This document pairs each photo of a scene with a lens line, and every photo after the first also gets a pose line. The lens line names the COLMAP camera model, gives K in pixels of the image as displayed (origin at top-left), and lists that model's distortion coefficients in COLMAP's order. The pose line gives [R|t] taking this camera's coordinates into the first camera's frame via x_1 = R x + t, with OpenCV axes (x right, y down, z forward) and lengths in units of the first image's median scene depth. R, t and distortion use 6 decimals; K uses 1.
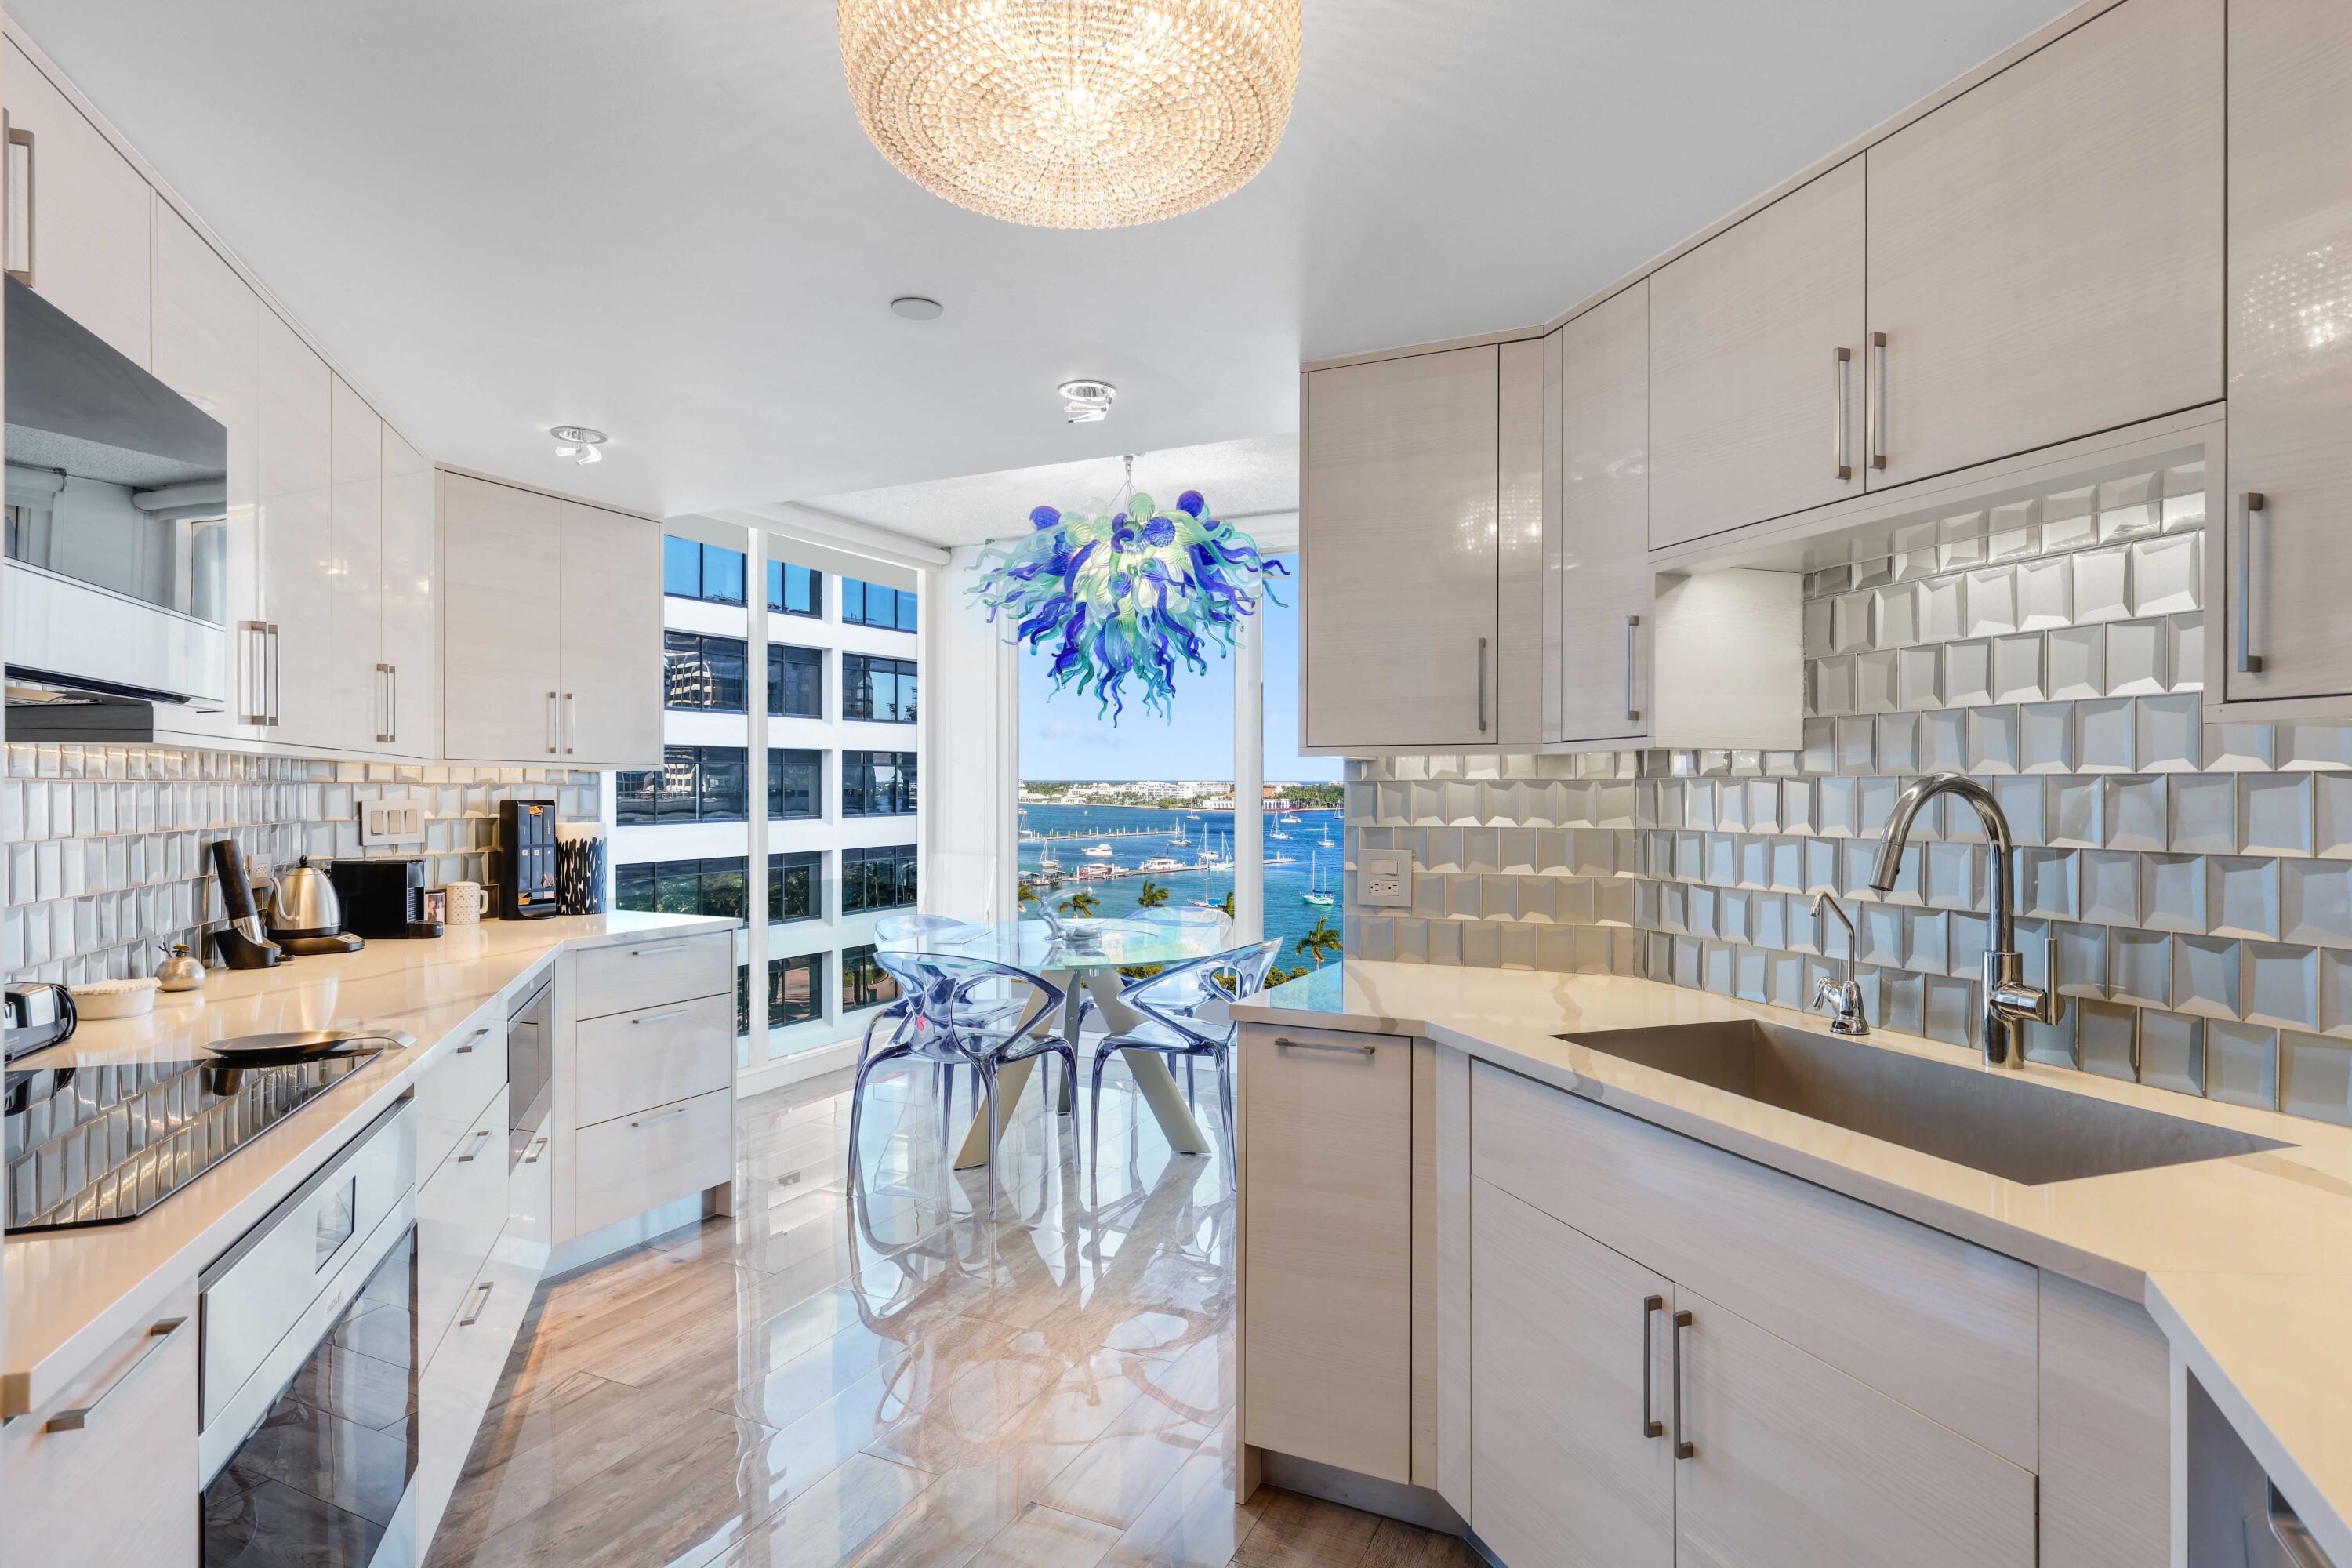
lens RADIAL K [[1174.2, 0, 1176.0], [0, 1174.2, 784.0], [0, 0, 1]] dist [0.002564, 0.000806]
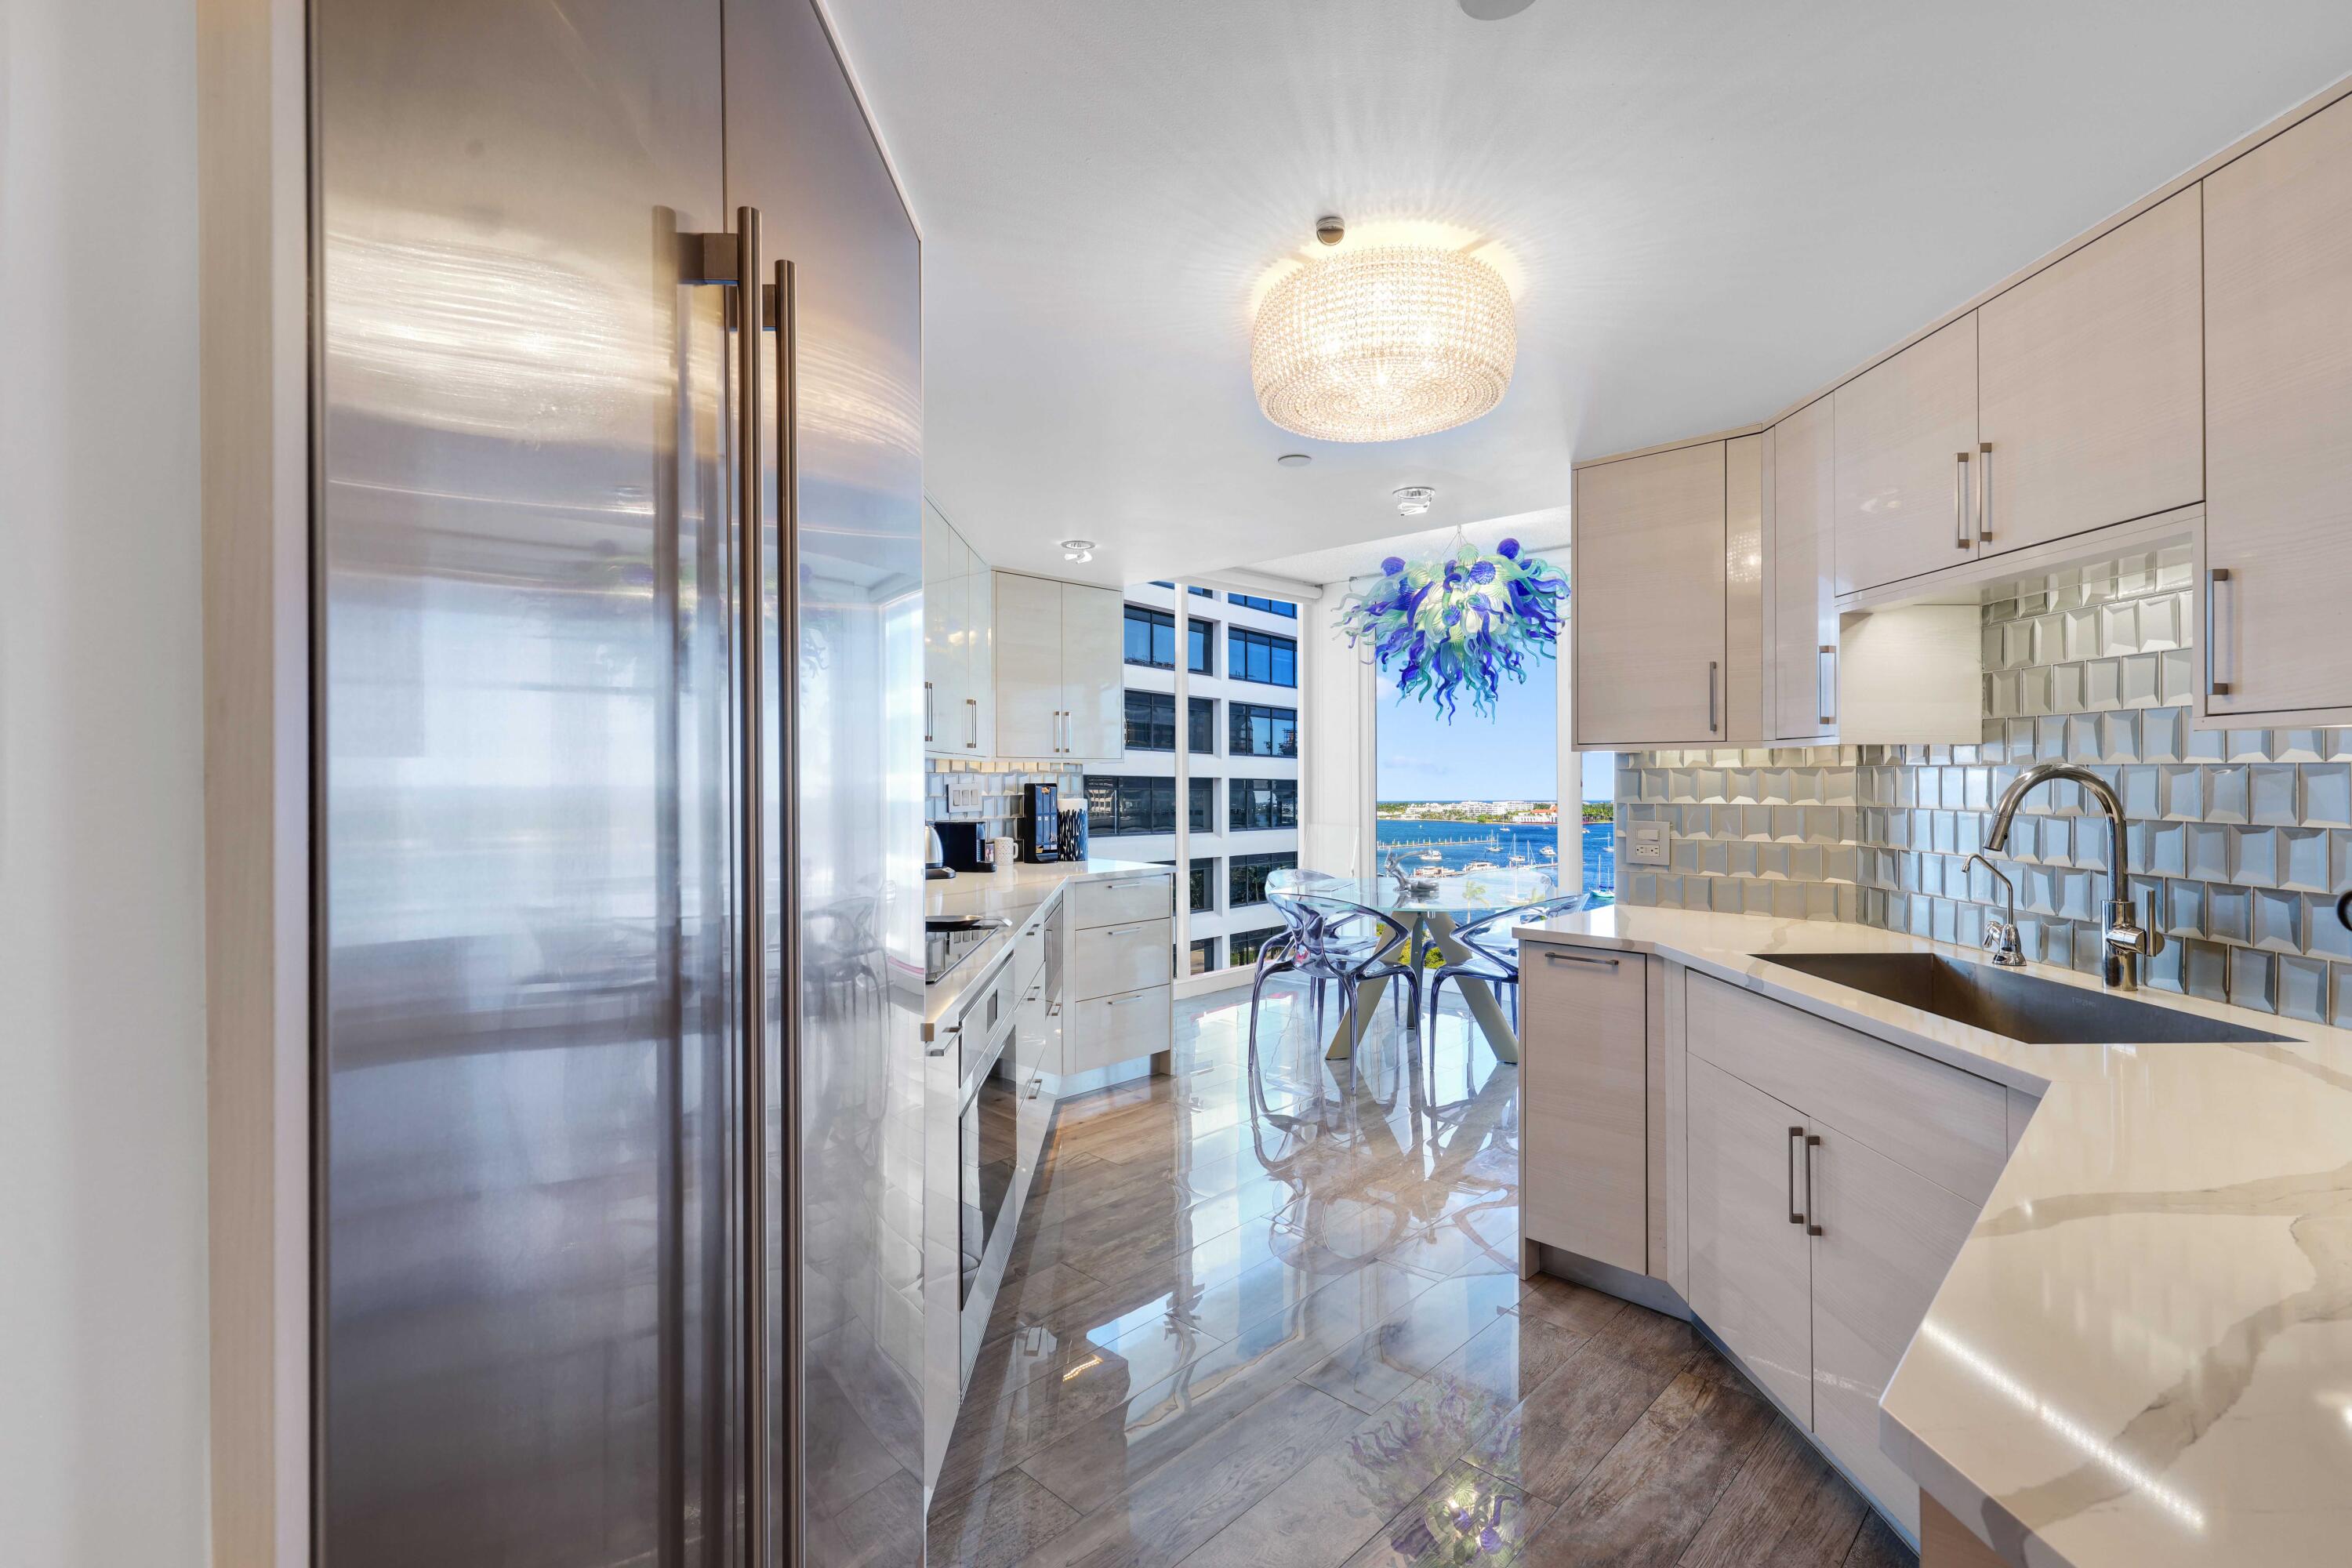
lens RADIAL K [[1040.3, 0, 1176.0], [0, 1040.3, 784.0], [0, 0, 1]] dist [0.018043, -0.018880]
pose [[0.944644, -0.000833, -0.328096, 0.065478], [0.006153, 0.999866, 0.015178, -0.006720], [0.328039, -0.016356, 0.944522, -0.282721]]
